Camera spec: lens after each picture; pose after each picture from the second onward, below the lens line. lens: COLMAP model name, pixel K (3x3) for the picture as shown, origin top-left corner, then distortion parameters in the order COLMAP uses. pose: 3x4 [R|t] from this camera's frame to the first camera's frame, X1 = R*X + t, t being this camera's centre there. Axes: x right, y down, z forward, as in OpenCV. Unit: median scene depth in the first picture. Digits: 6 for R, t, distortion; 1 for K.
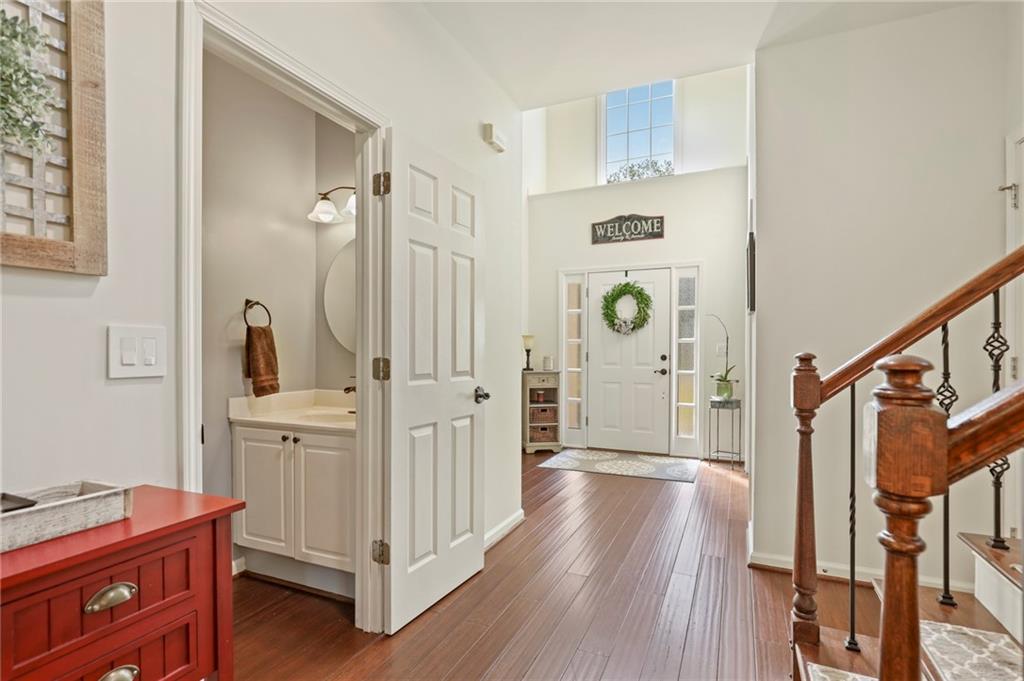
lens RADIAL K [[500.6, 0, 513.0], [0, 500.6, 352.5], [0, 0, 1]] dist [-0.006078, 0.001750]
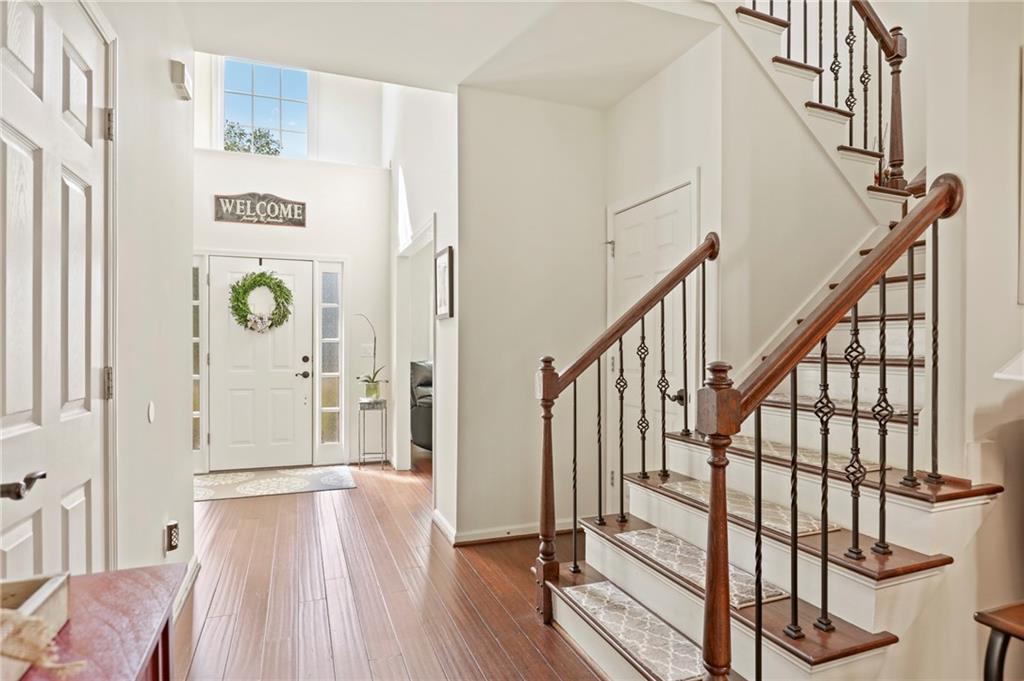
lens RADIAL K [[564.1, 0, 519.3], [0, 564.1, 353.5], [0, 0, 1]] dist [-0.002591, -0.002419]
pose [[0.703193, -0.006231, 0.710971, -0.153253], [0.002626, 0.999978, 0.006166, -0.004972], [-0.710994, -0.002469, 0.703194, 0.005115]]
